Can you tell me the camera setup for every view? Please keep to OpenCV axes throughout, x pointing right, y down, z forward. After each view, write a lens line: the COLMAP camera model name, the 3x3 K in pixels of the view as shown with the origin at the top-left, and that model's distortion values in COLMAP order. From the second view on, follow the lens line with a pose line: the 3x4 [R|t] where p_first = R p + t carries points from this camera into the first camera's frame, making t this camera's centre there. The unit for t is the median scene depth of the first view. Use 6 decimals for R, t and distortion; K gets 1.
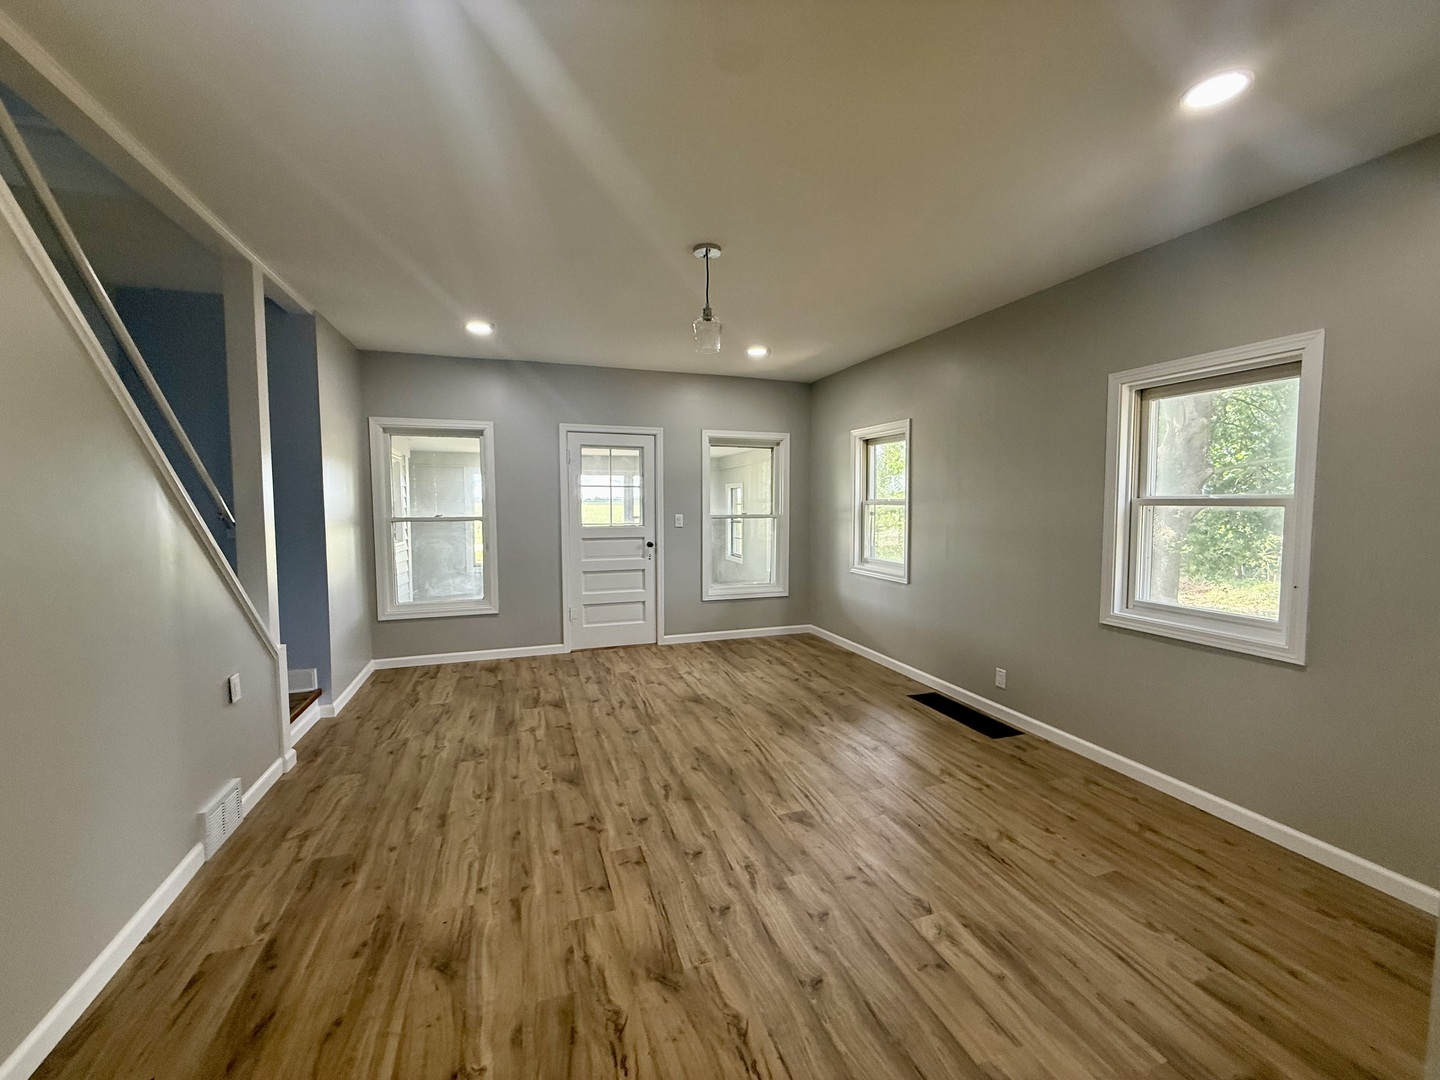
lens RADIAL K [[573.7, 0, 717.5], [0, 573.7, 535.3], [0, 0, 1]] dist [0.000545, -0.000051]
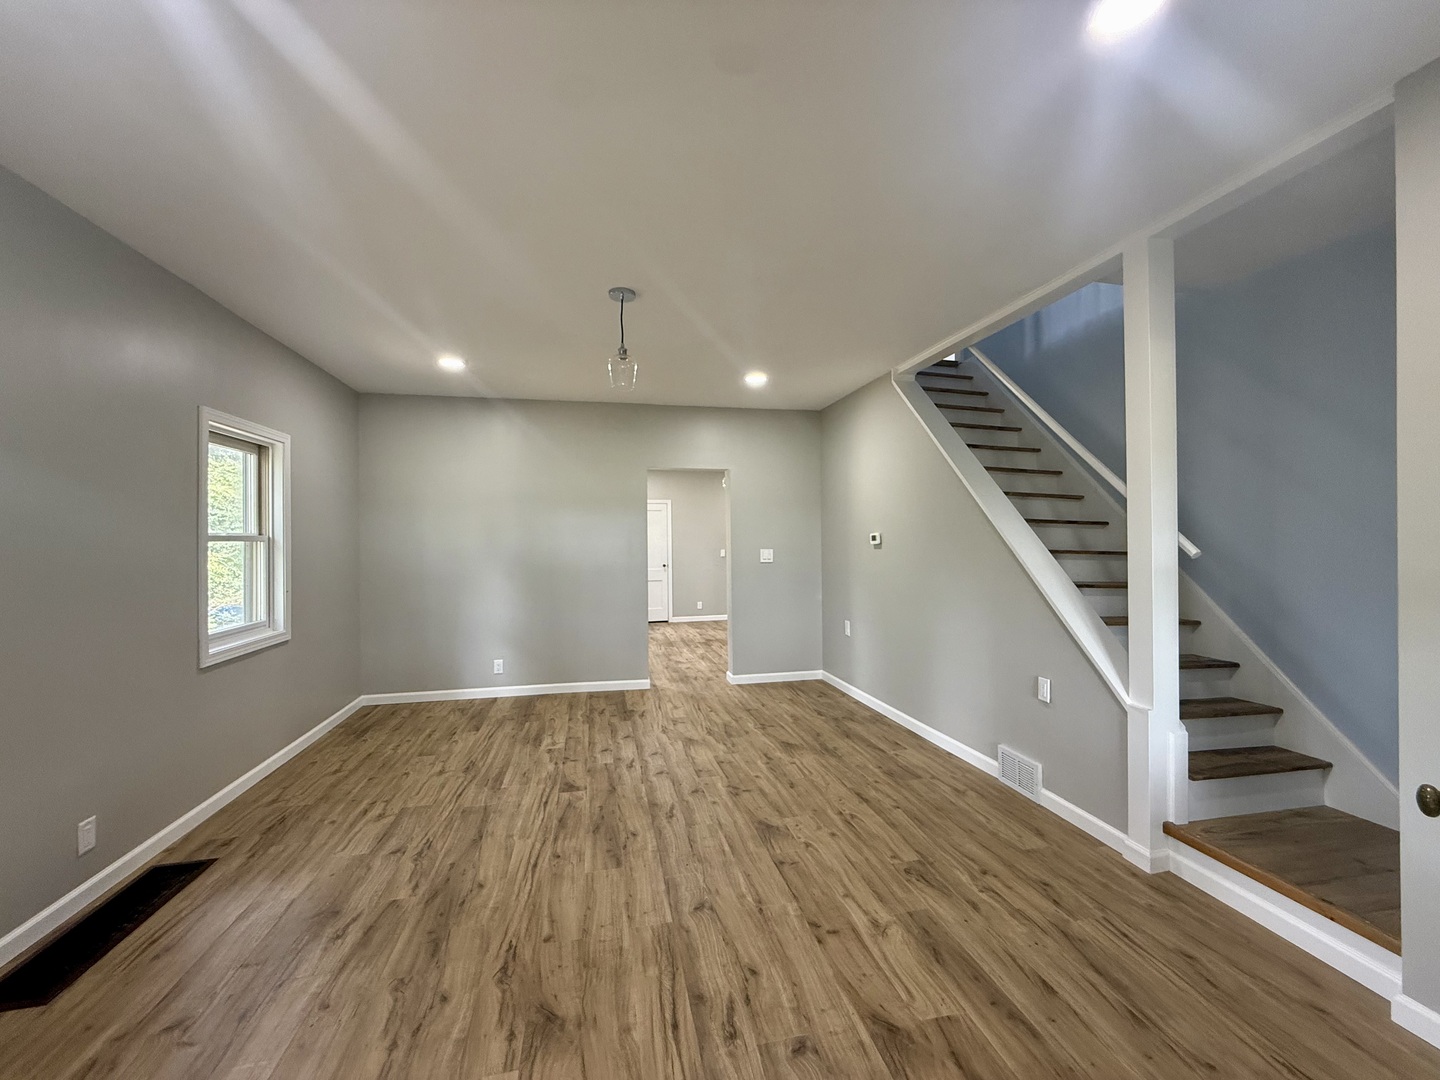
lens RADIAL K [[573.7, 0, 717.5], [0, 573.7, 535.3], [0, 0, 1]] dist [0.000545, -0.000051]
pose [[-0.992327, 0.012899, 0.122963, -0.309455], [0.019880, 0.998249, 0.055711, -0.107906], [-0.122030, 0.057728, -0.990846, 2.016275]]
